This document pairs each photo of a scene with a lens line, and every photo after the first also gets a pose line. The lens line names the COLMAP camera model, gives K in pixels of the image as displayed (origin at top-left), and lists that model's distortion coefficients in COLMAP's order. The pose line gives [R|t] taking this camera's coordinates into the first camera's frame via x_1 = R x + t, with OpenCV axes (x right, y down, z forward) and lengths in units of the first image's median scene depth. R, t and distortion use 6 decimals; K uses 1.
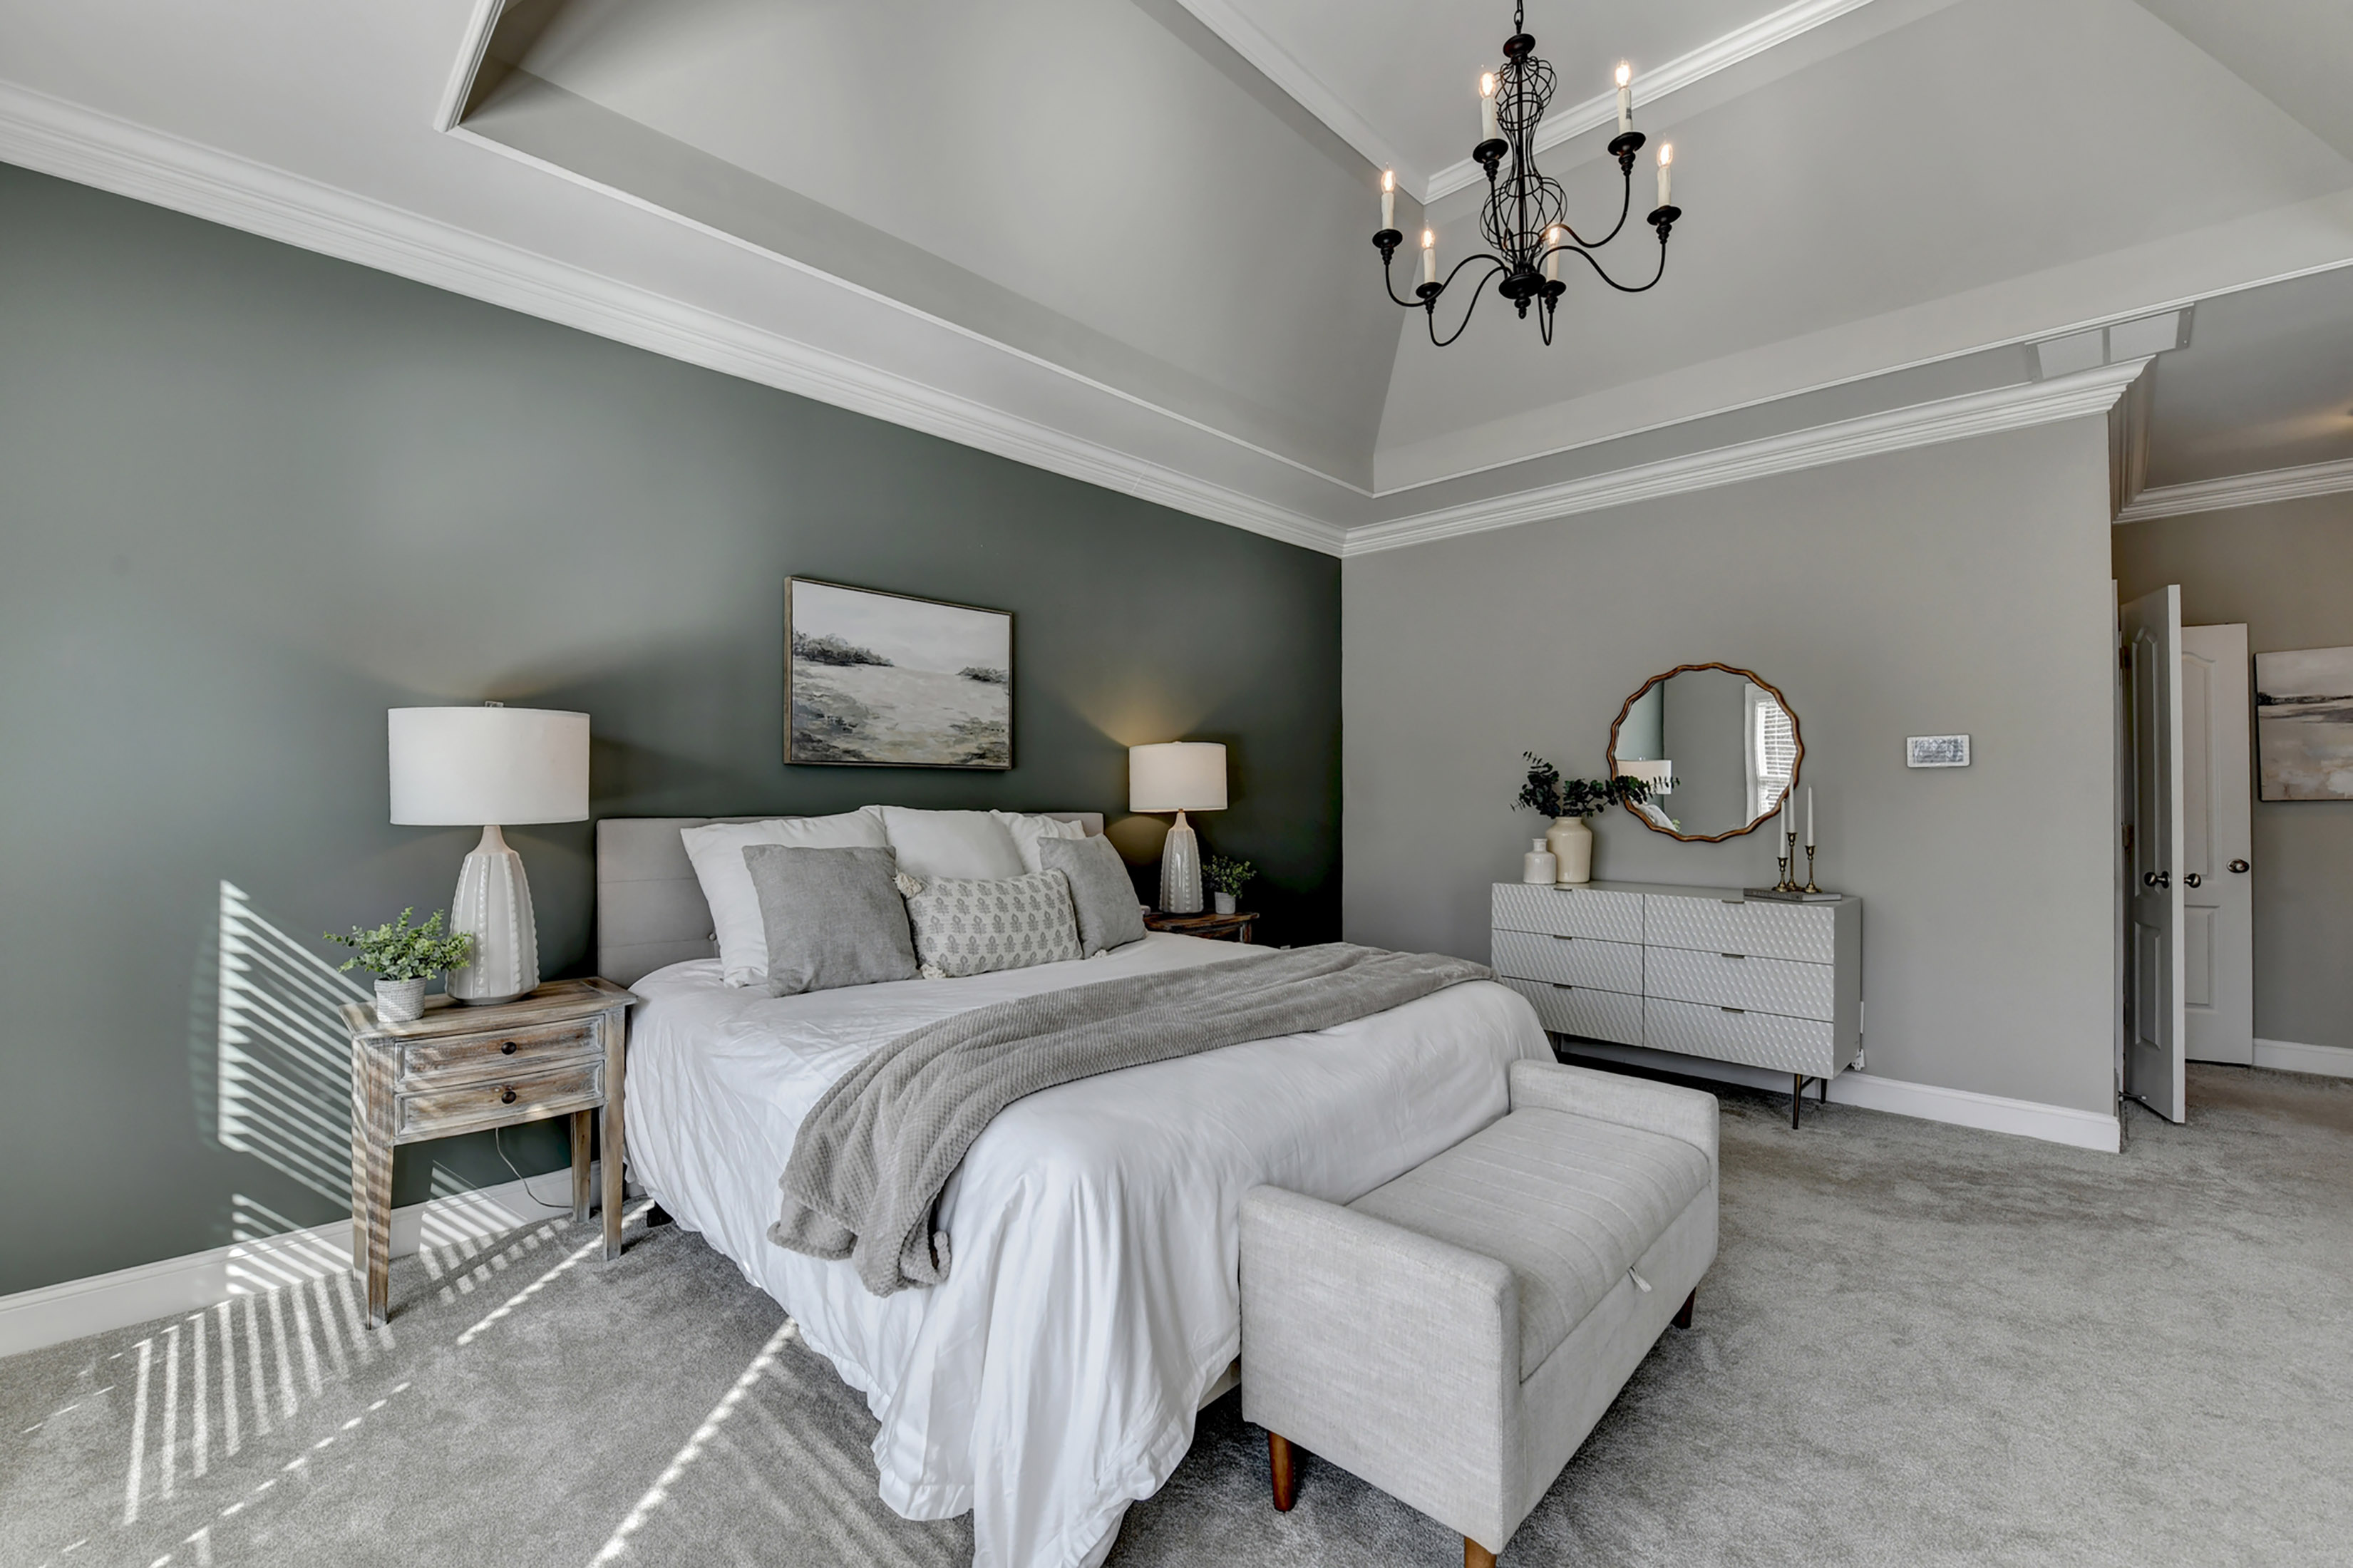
lens RADIAL K [[970.3, 0, 1176.5], [0, 970.3, 784.0], [0, 0, 1]] dist [-0.011708, -0.002810]
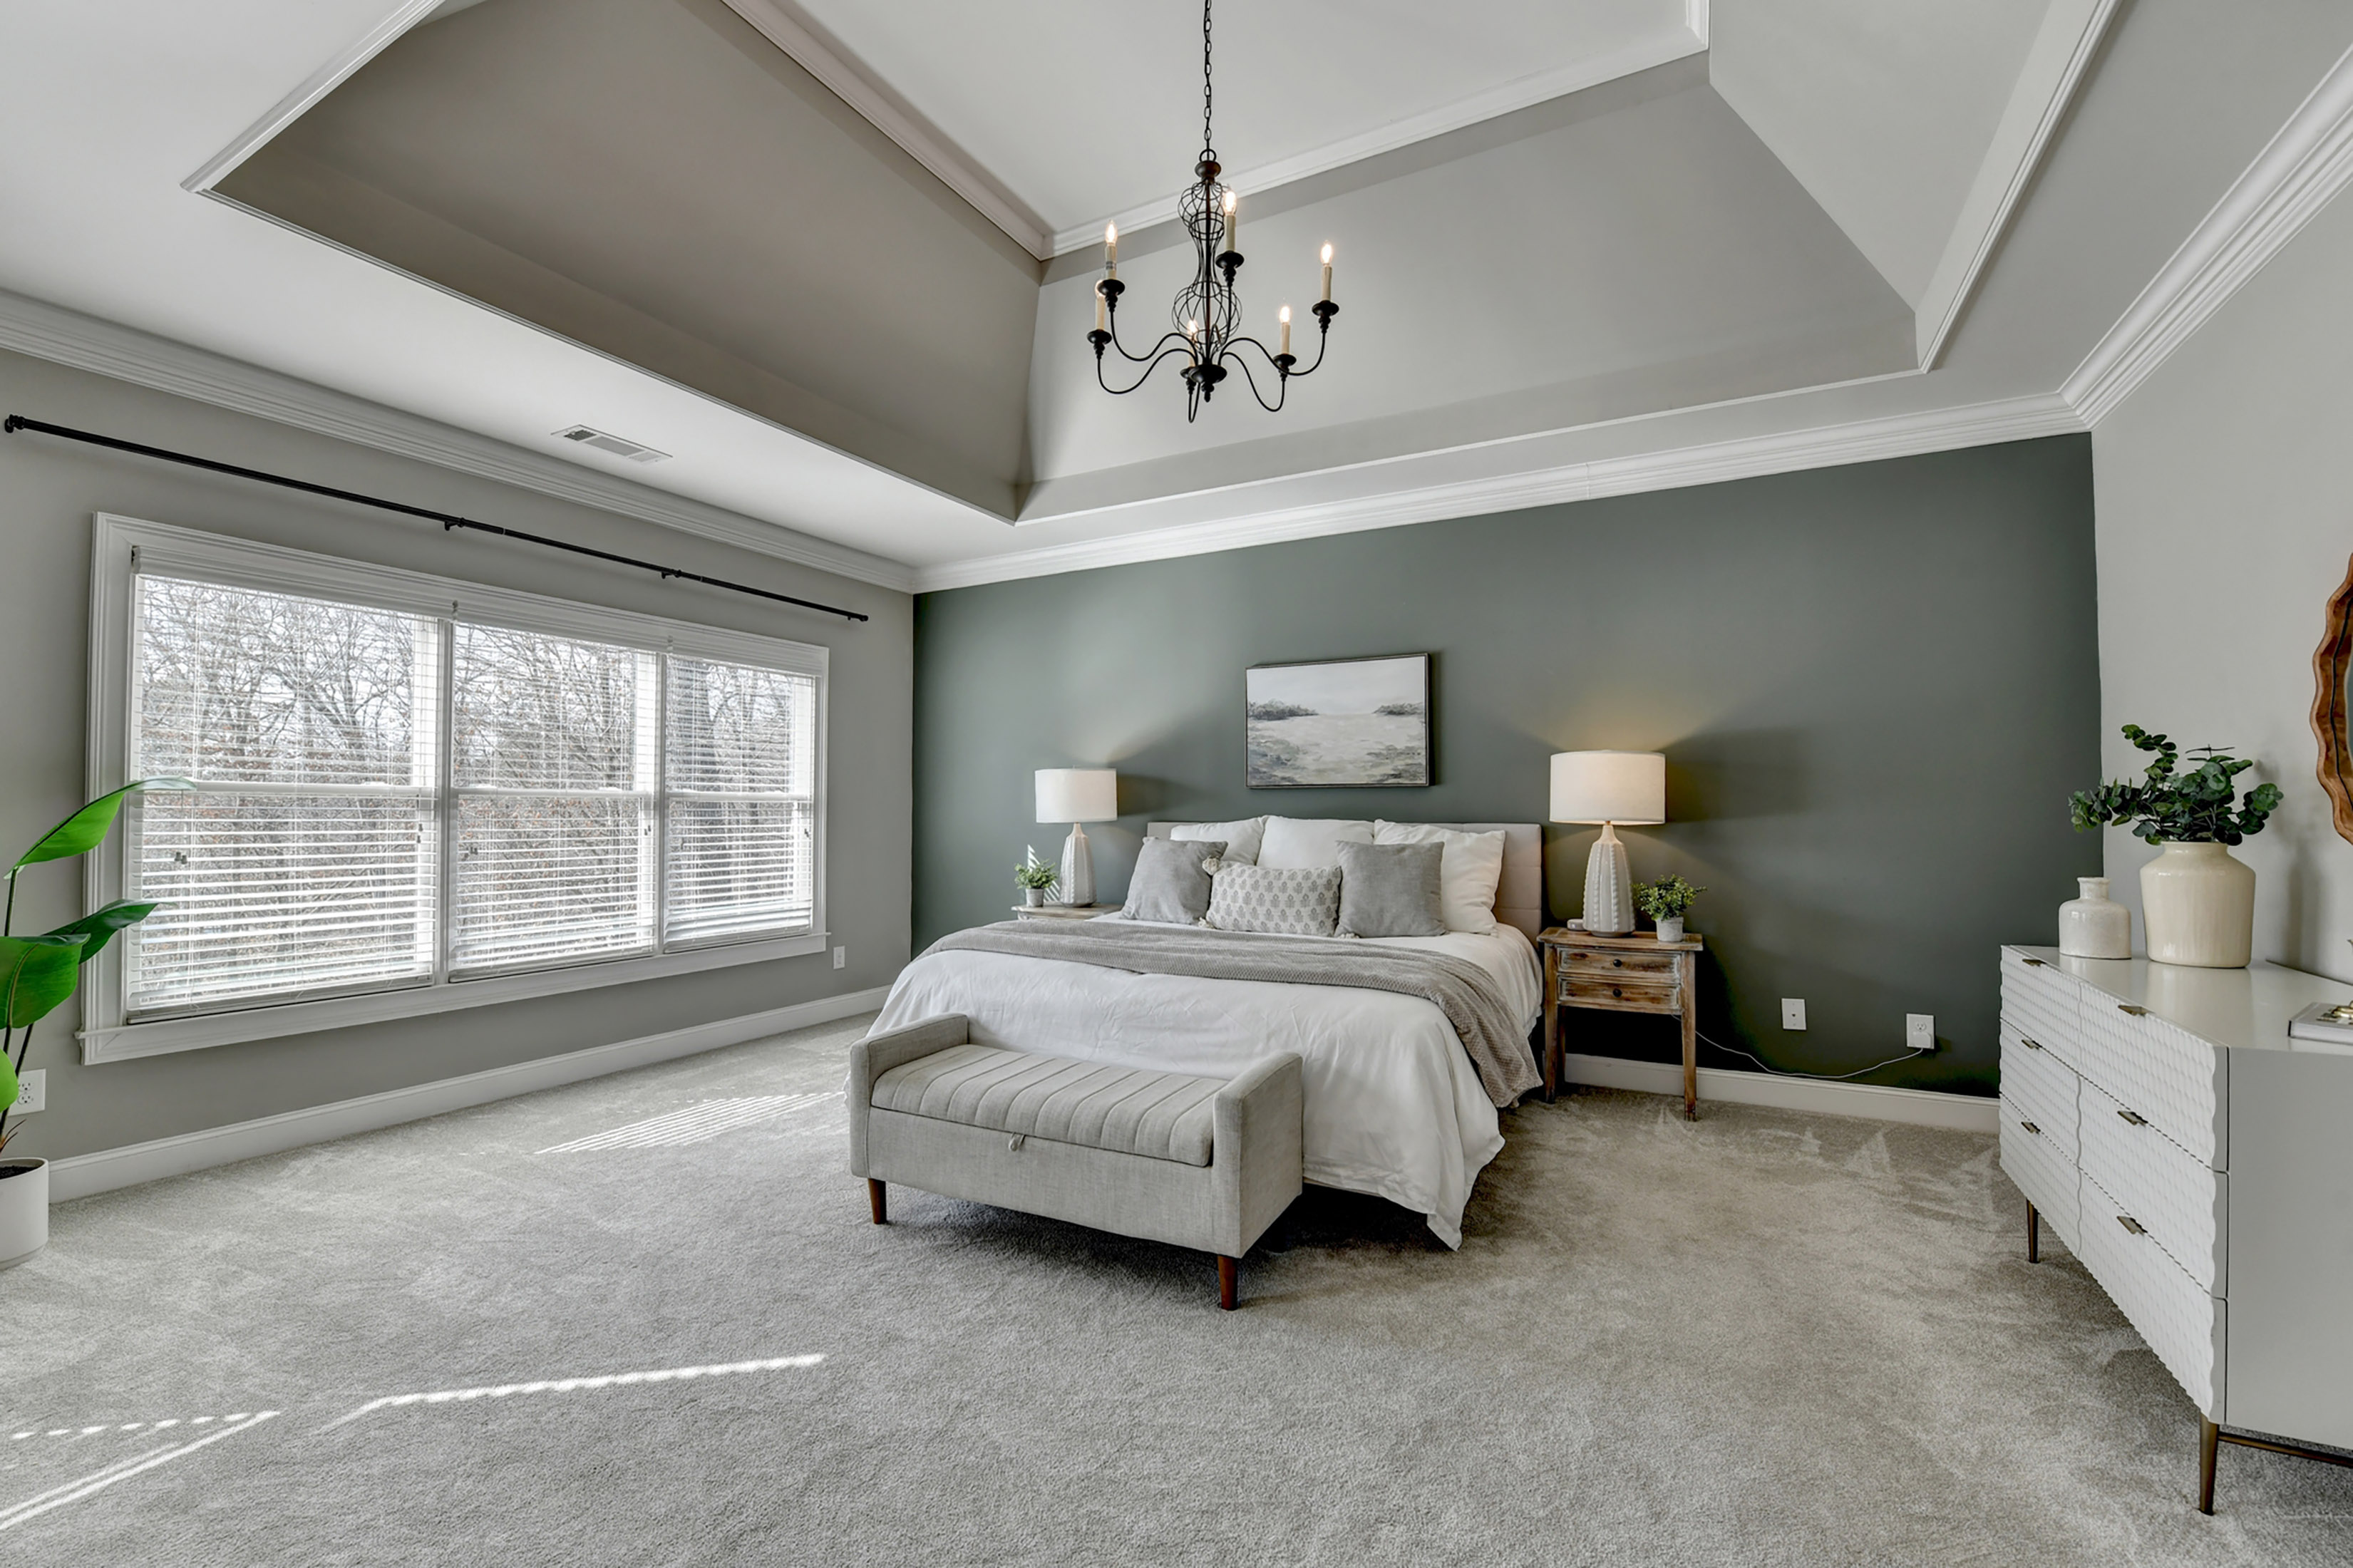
lens RADIAL K [[967.8, 0, 1153.1], [0, 967.8, 799.4], [0, 0, 1]] dist [-0.012031, -0.003072]
pose [[0.283120, -0.015126, -0.958965, 0.922497], [0.013578, 0.999839, -0.011762, 0.011301], [0.958988, -0.009691, 0.283280, 0.375130]]
